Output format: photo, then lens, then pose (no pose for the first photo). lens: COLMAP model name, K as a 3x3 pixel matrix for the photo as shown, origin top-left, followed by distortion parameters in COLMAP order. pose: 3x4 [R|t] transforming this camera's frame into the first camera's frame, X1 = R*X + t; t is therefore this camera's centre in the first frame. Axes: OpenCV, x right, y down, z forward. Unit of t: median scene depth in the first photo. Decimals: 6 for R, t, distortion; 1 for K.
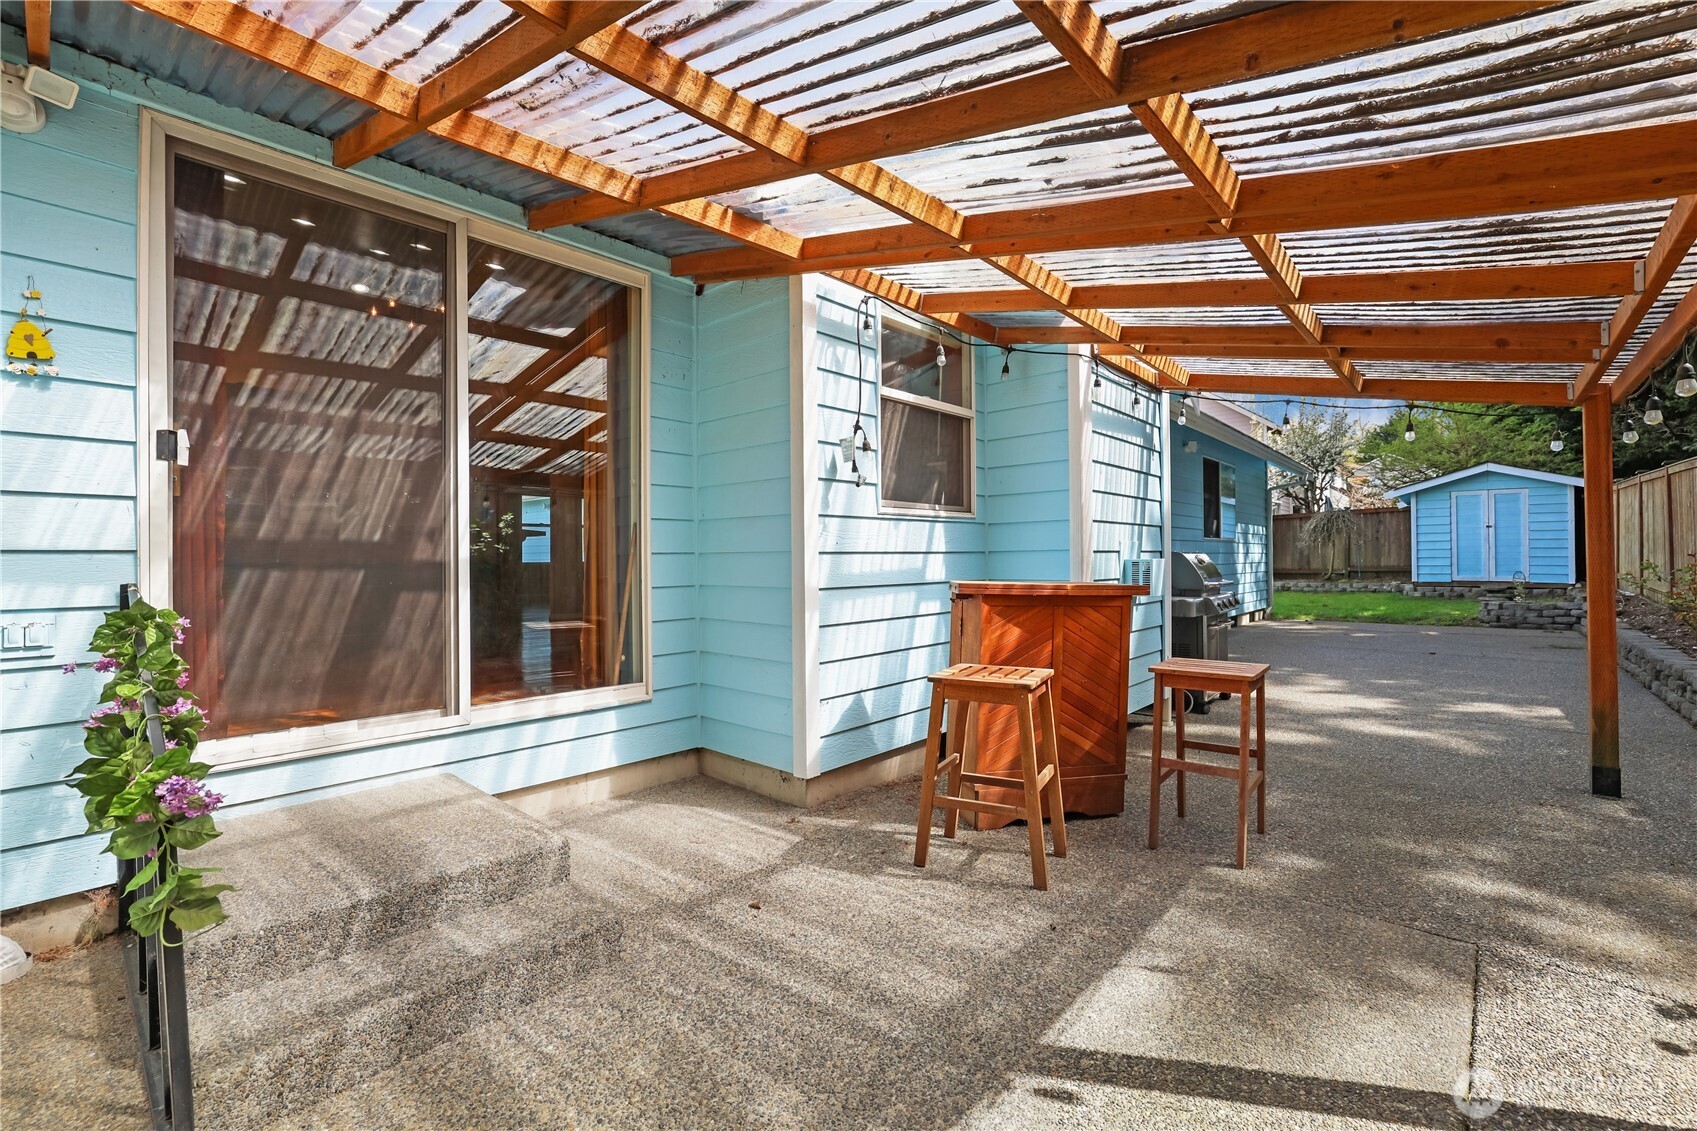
lens RADIAL K [[722.8, 0, 838.1], [0, 722.8, 558.7], [0, 0, 1]] dist [-0.004137, -0.000064]
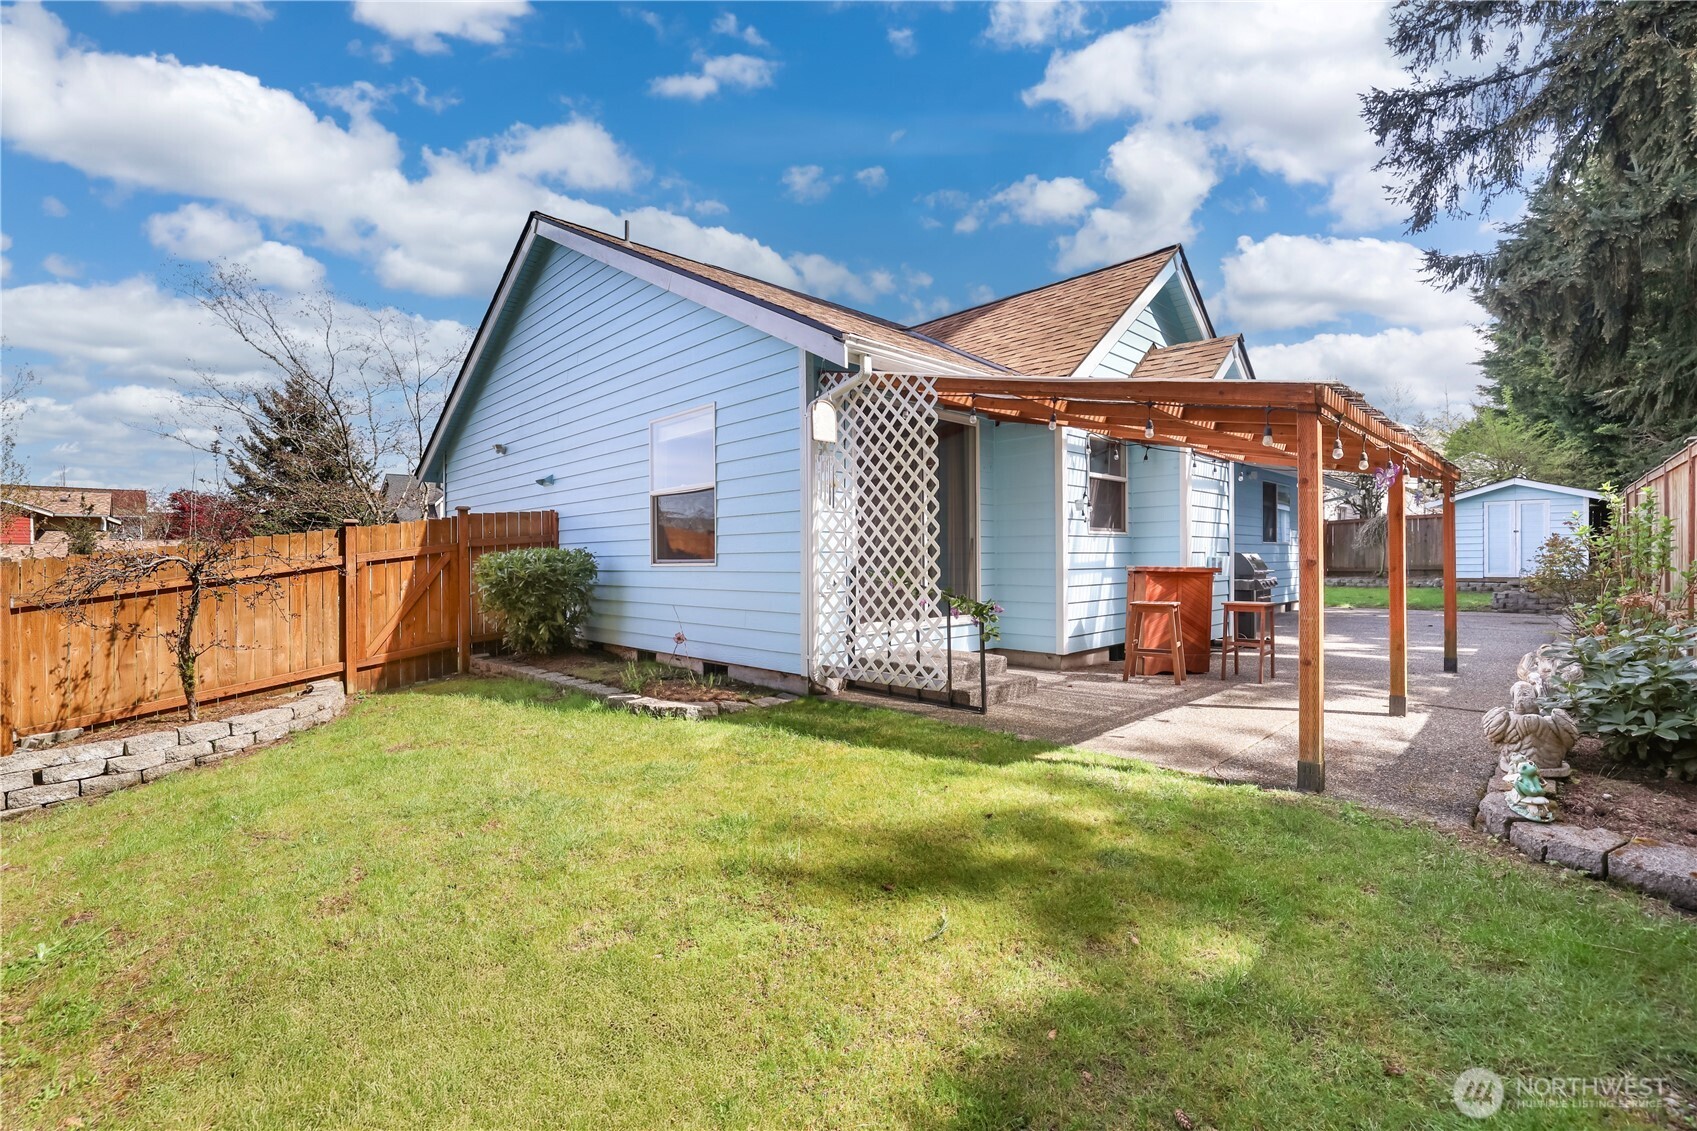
lens RADIAL K [[722.8, 0, 860.3], [0, 722.8, 569.9], [0, 0, 1]] dist [-0.004137, -0.000064]
pose [[0.998506, 0.001708, -0.054621, -0.387123], [-0.000907, 0.999892, 0.014686, 0.009140], [0.054640, -0.014615, 0.998399, -0.887145]]
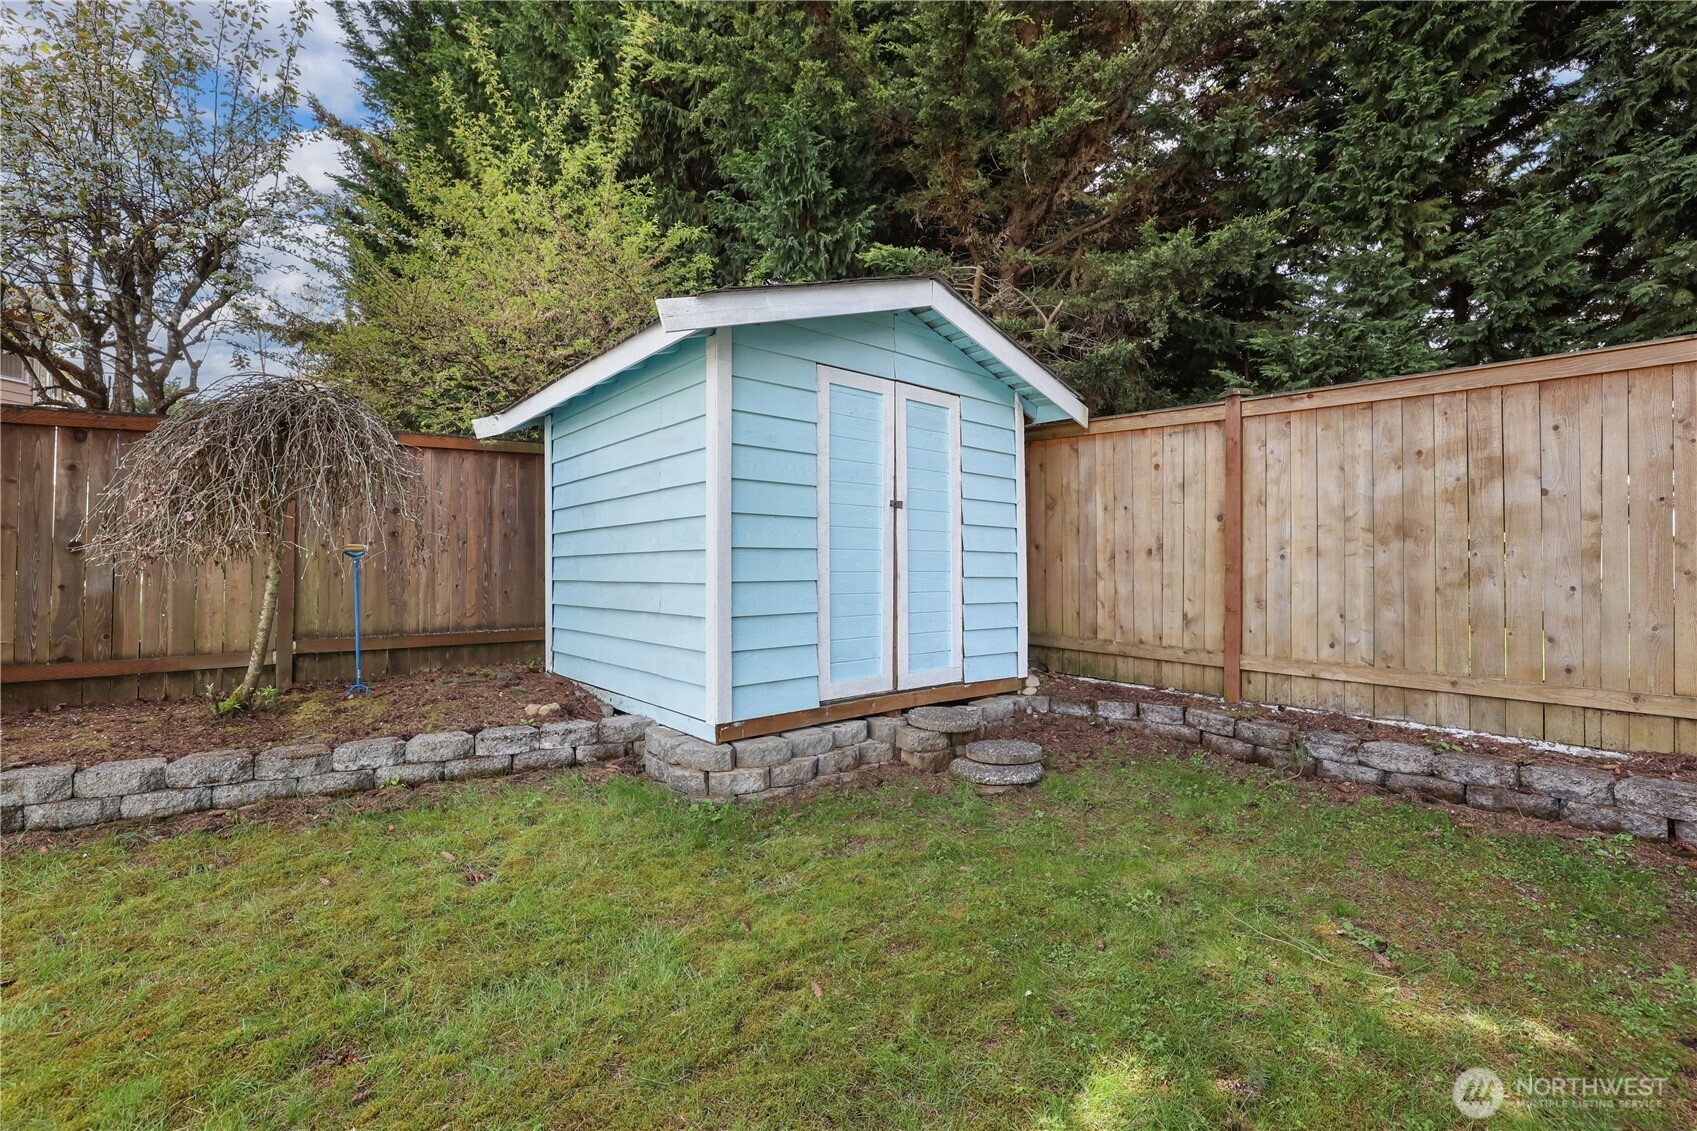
lens RADIAL K [[722.8, 0, 847.8], [0, 722.8, 567.3], [0, 0, 1]] dist [-0.004137, -0.000064]
pose [[0.132590, 0.011567, 0.991103, 2.240867], [-0.005127, 0.999927, -0.010984, -0.060917], [-0.991158, -0.003625, 0.132640, 3.636256]]
